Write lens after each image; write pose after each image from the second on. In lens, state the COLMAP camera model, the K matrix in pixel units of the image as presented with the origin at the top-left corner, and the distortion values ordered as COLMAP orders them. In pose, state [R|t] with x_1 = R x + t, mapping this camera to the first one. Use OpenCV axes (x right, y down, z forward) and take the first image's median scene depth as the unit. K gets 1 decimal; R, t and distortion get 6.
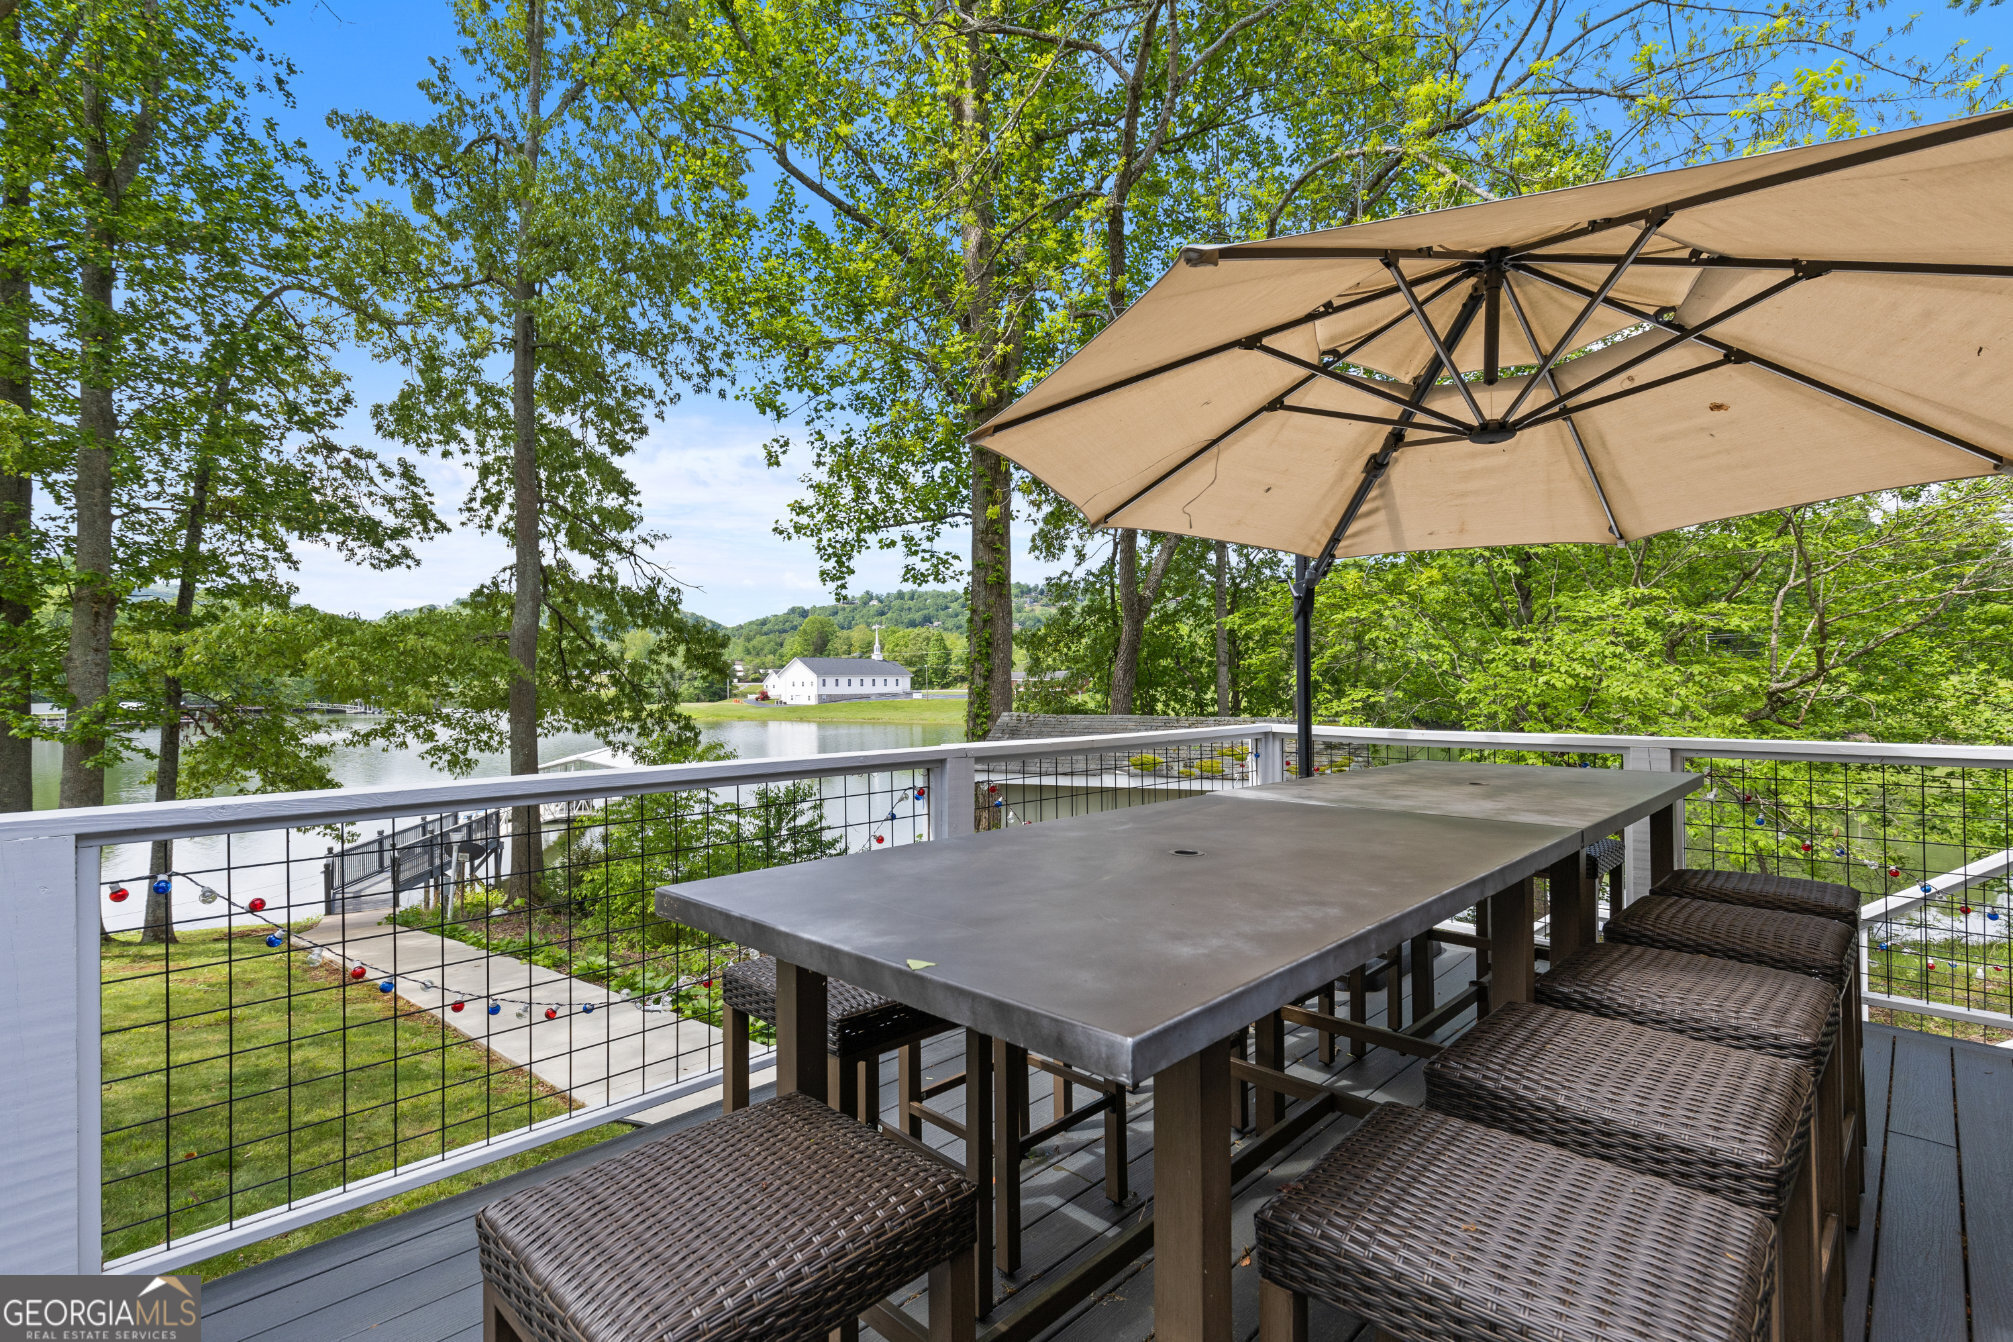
lens RADIAL K [[919.9, 0, 998.5], [0, 919.9, 670.5], [0, 0, 1]] dist [0.008321, -0.001257]
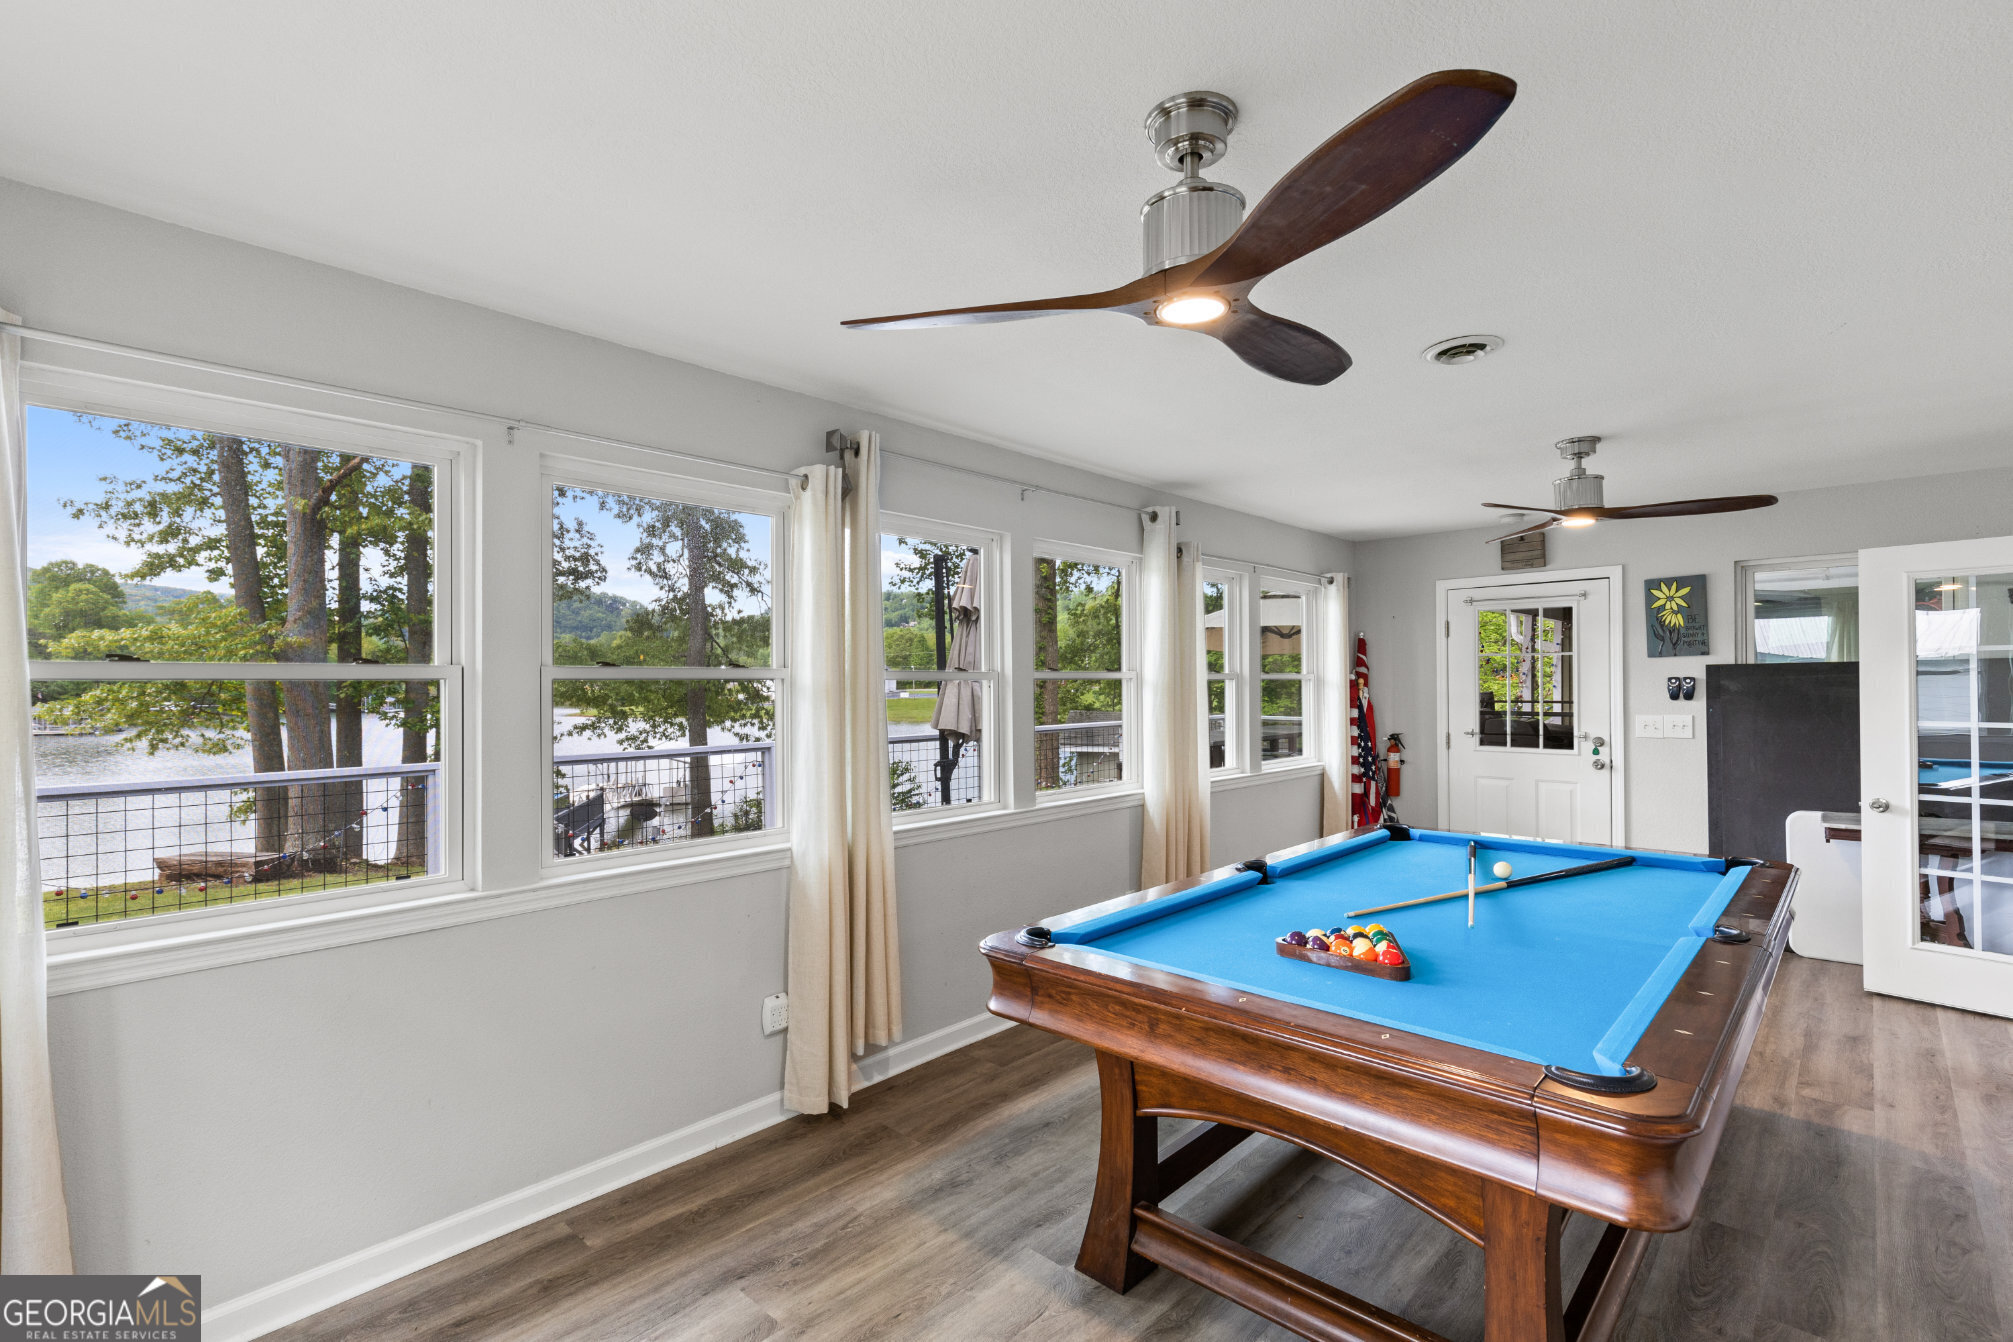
lens RADIAL K [[919.9, 0, 999.1], [0, 919.9, 677.7], [0, 0, 1]] dist [0.008321, -0.001257]
pose [[0.999397, 0.000562, 0.034730, -0.101136], [-0.000916, 0.999948, 0.010171, -0.017218], [-0.034722, -0.010196, 0.999345, -0.349117]]
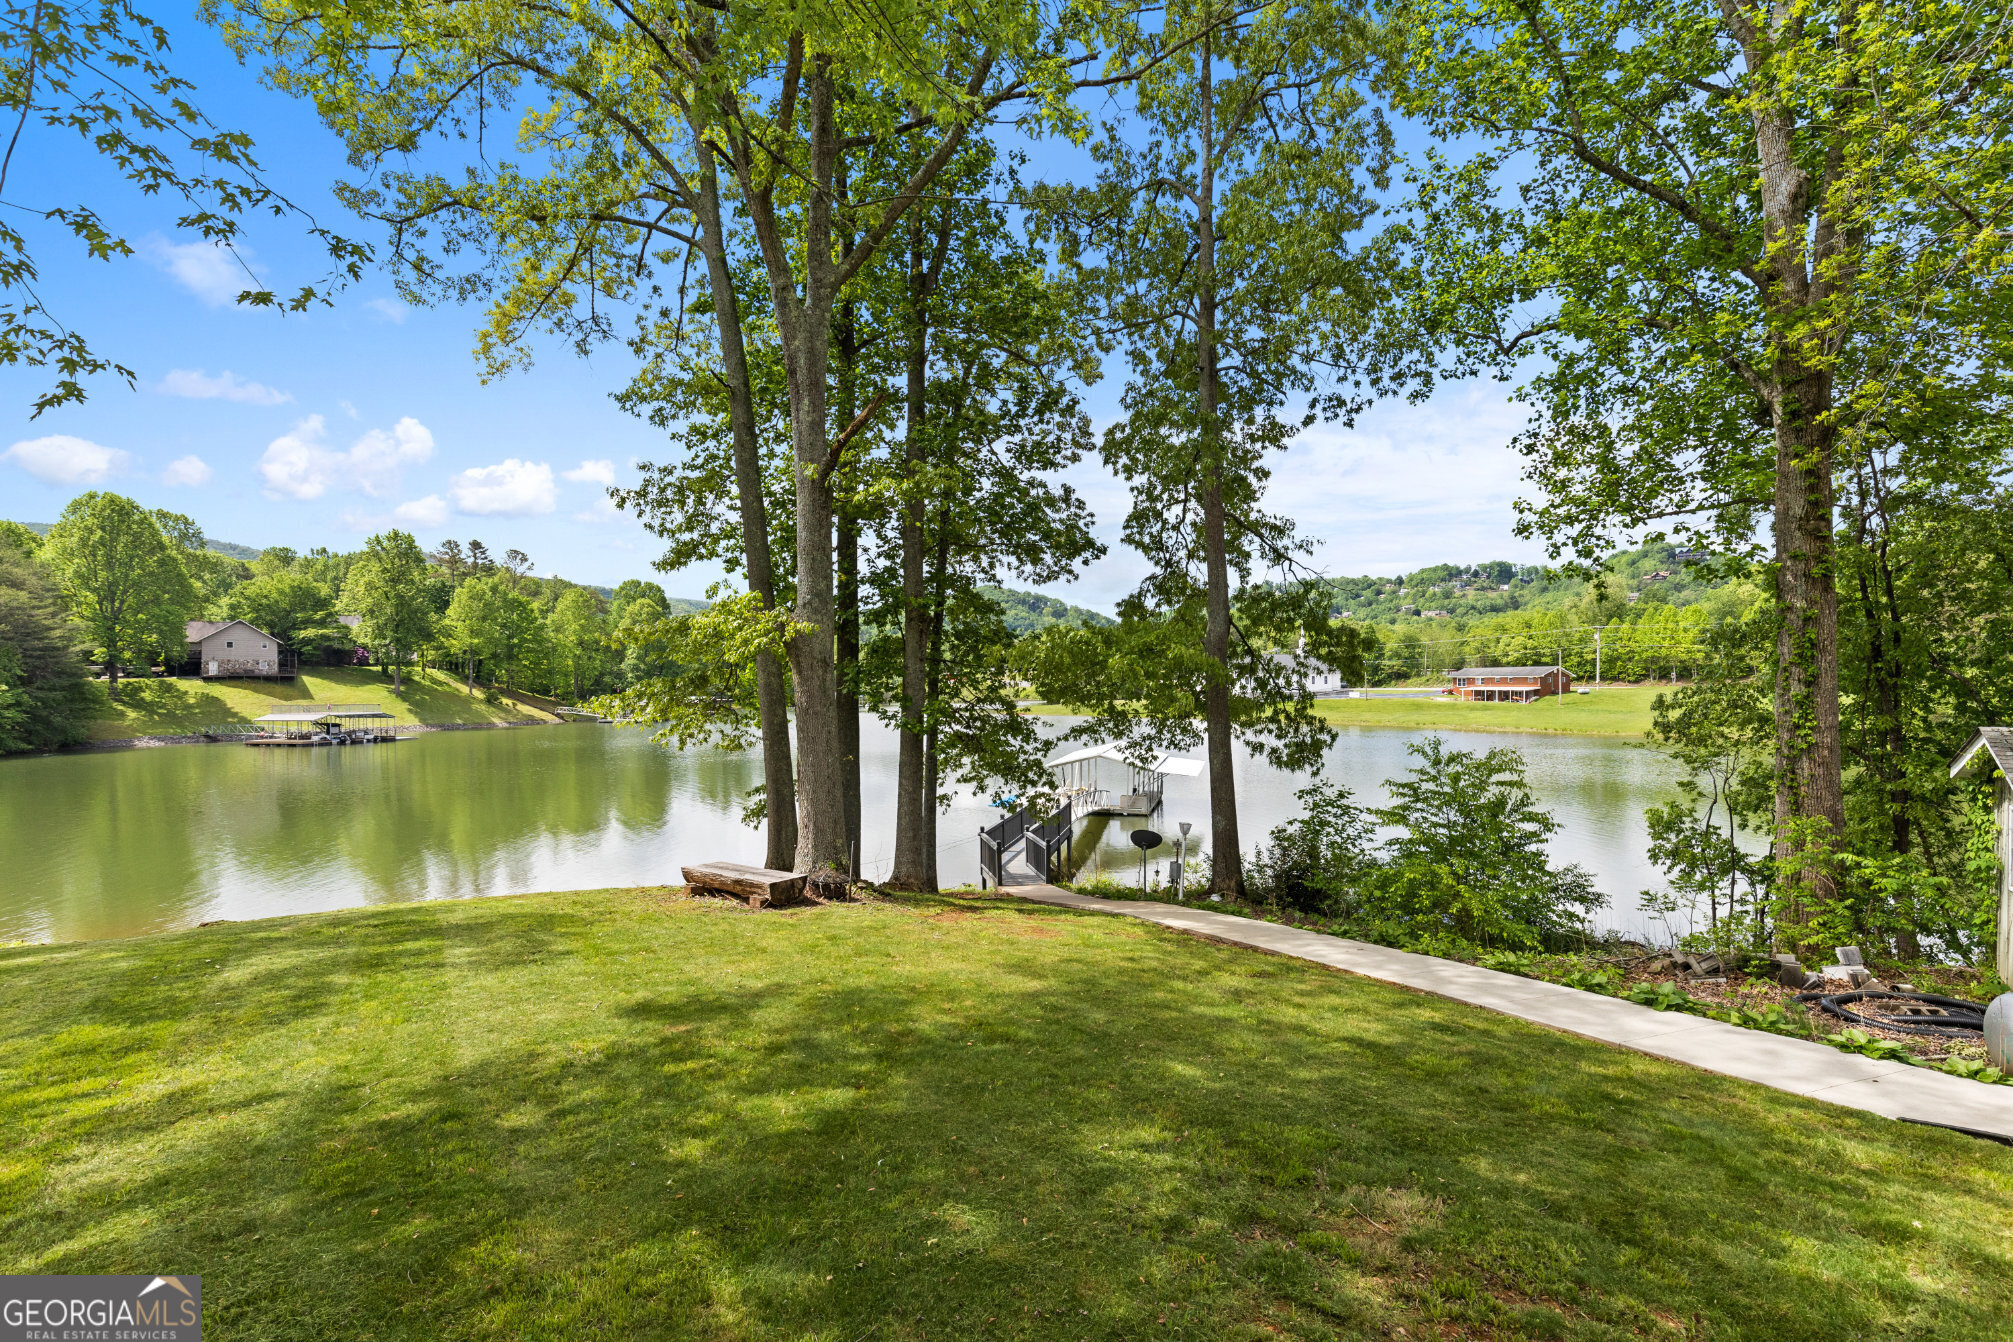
lens RADIAL K [[961.1, 0, 997.2], [0, 961.1, 675.7], [0, 0, 1]] dist [-0.002324, -0.000083]
pose [[0.922470, -0.000721, -0.386069, -0.286926], [0.004550, 0.999949, 0.009003, -0.009202], [0.386042, -0.010062, 0.922426, -0.118404]]
